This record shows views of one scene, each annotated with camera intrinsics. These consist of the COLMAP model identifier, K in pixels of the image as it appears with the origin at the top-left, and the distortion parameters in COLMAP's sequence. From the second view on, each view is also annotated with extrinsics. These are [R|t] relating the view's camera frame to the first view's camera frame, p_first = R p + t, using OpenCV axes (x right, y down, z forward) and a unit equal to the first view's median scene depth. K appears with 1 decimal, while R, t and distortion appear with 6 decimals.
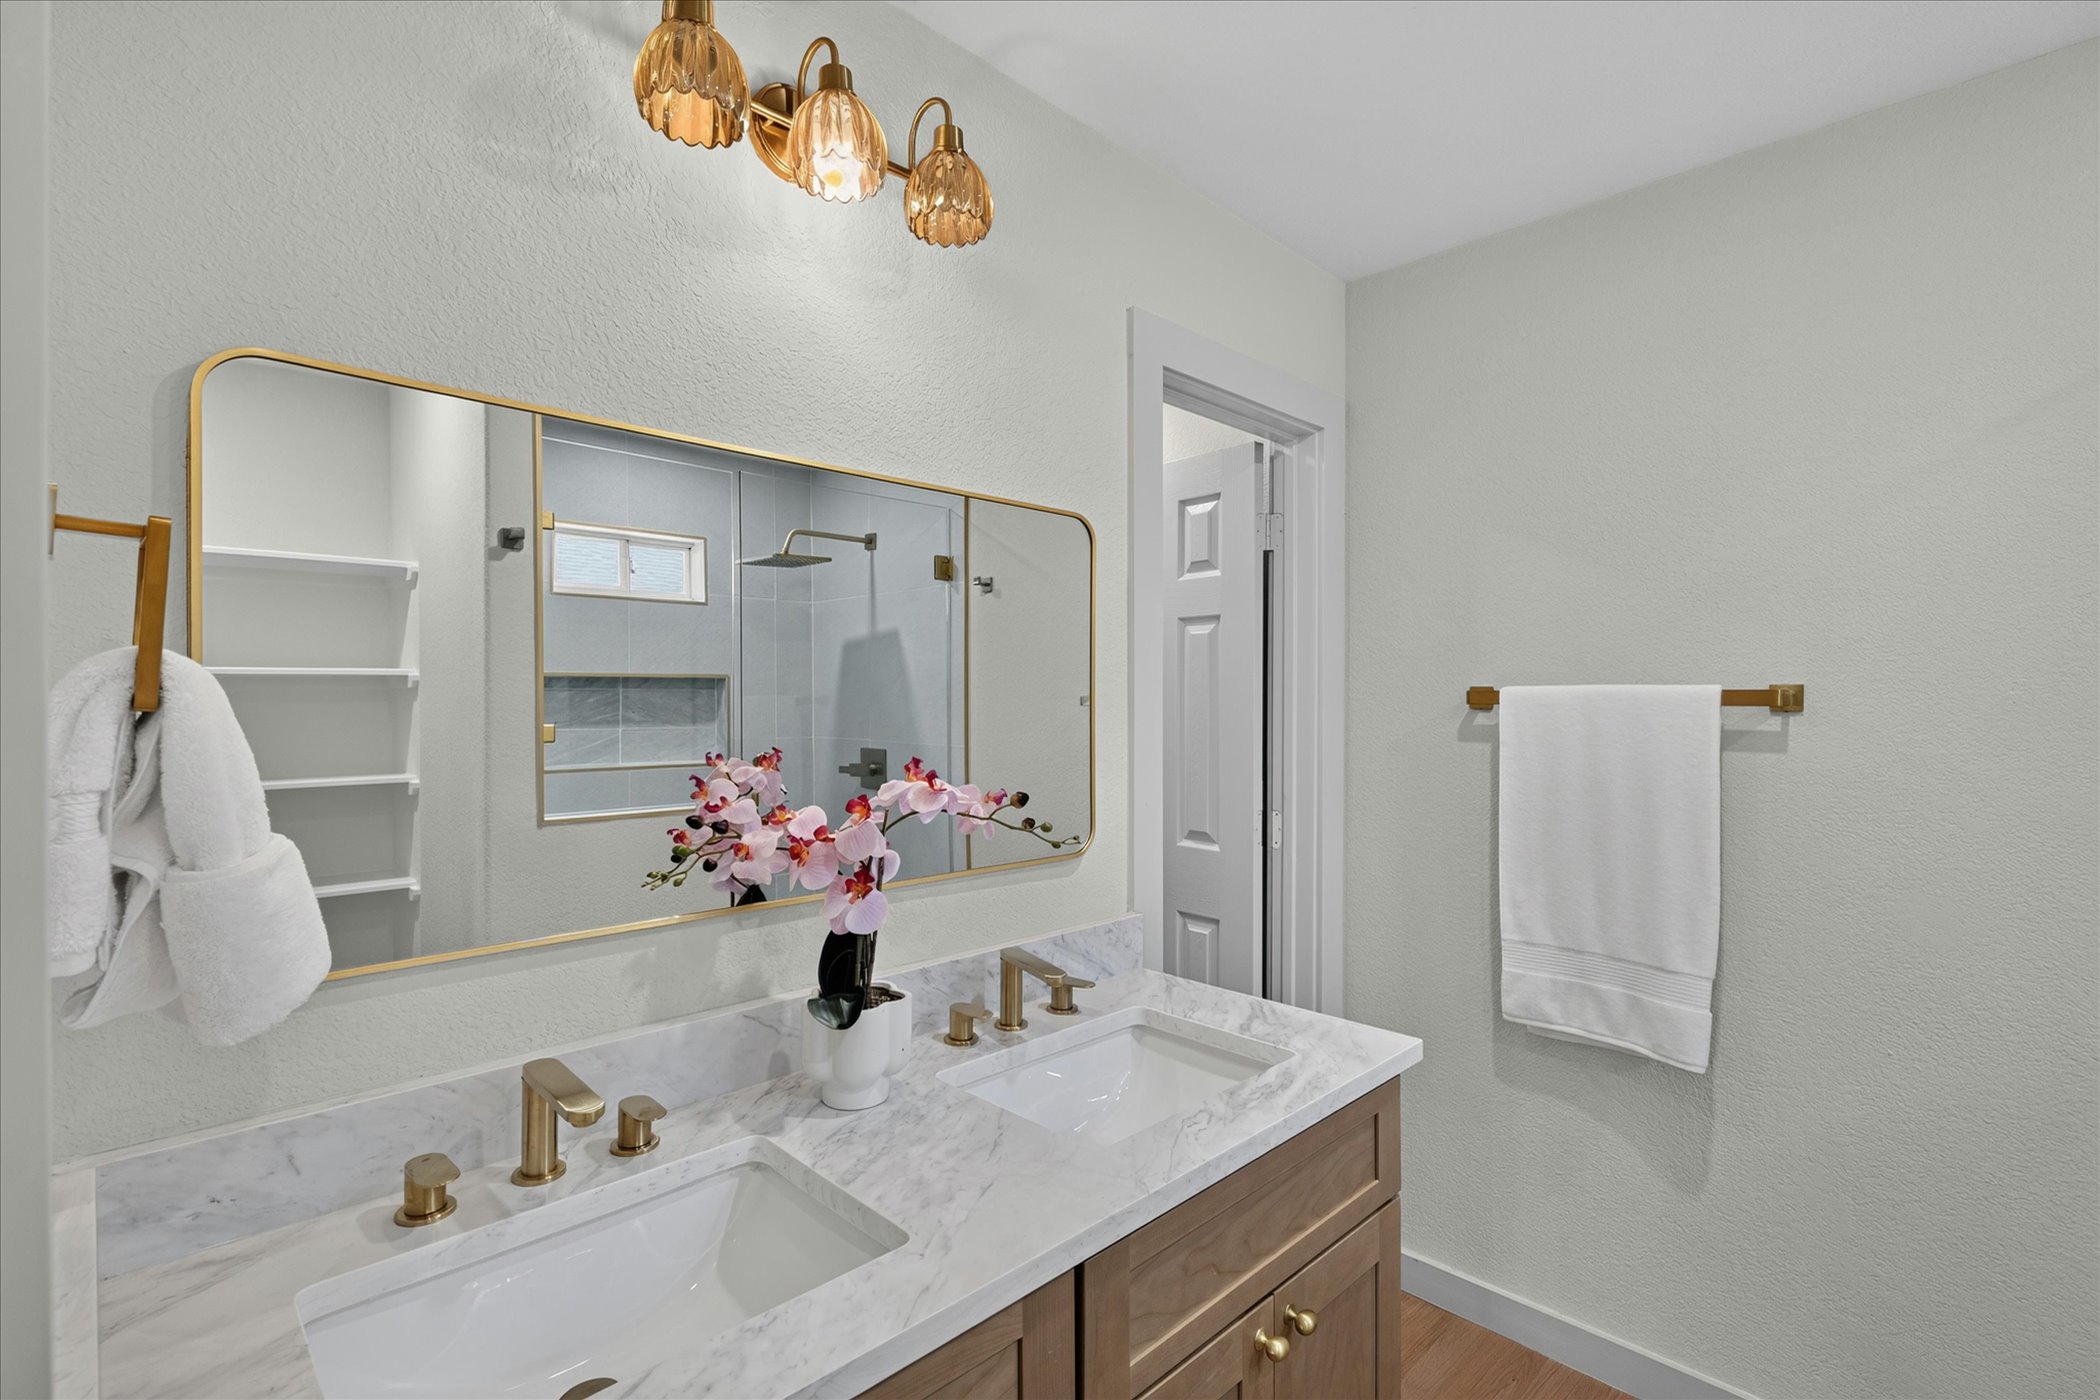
lens RADIAL K [[970.5, 0, 1048.6], [0, 970.5, 711.5], [0, 0, 1]] dist [0.000554, 0.000161]
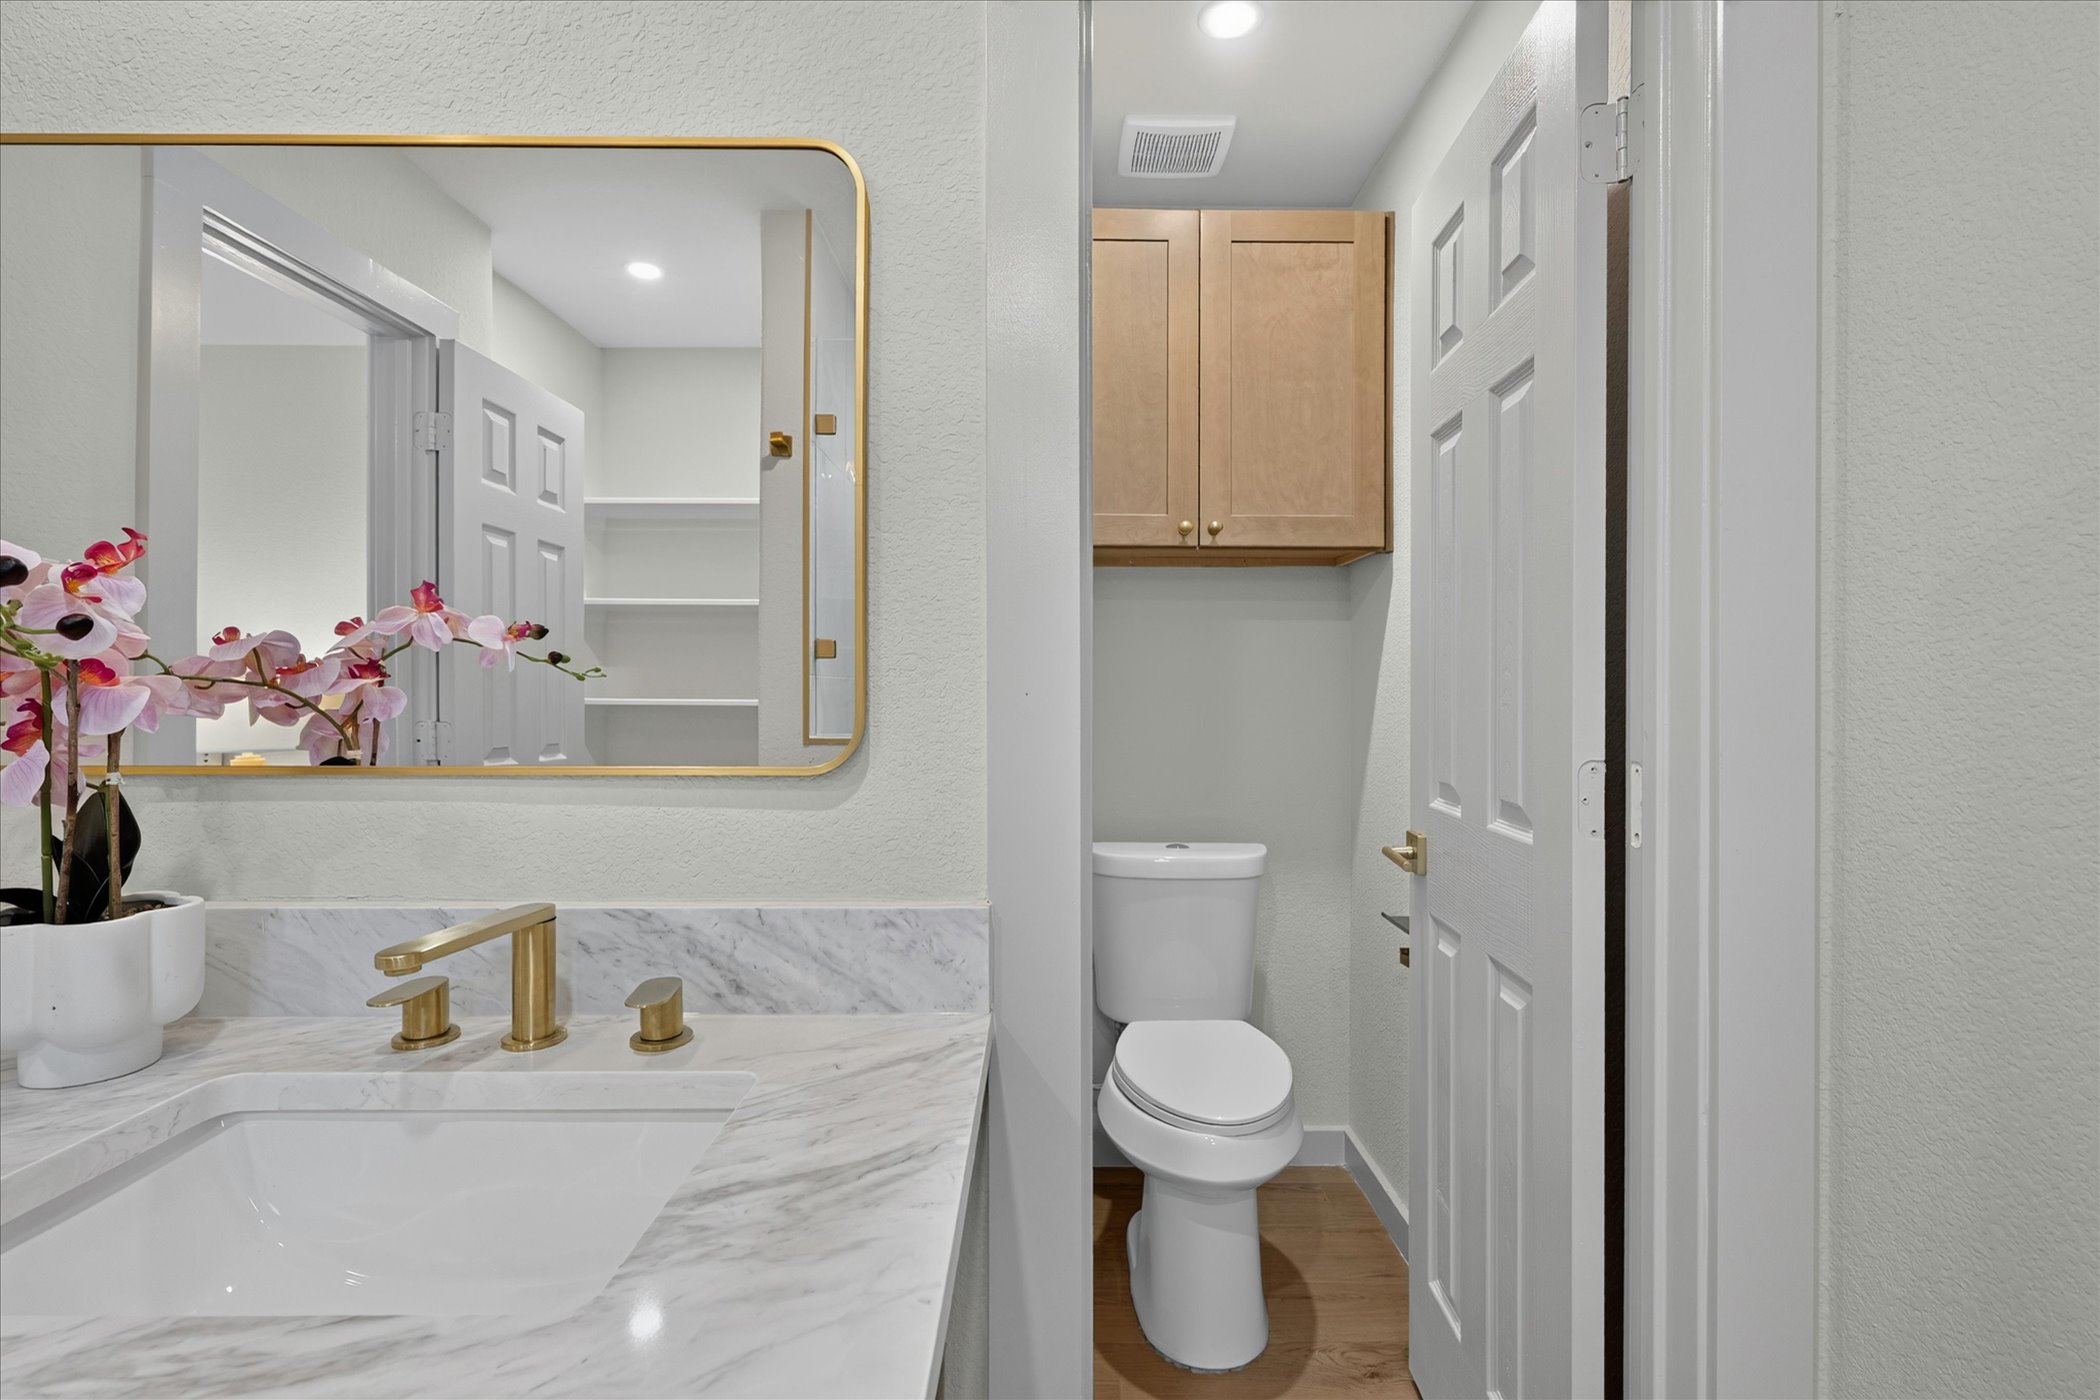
lens RADIAL K [[982.9, 0, 1075.5], [0, 982.9, 683.9], [0, 0, 1]] dist [0.000381, -0.000569]
pose [[0.719713, -0.000987, -0.694271, 0.520815], [-0.010543, 0.999868, -0.012350, 0.106668], [0.694192, 0.016208, 0.719607, 0.714985]]
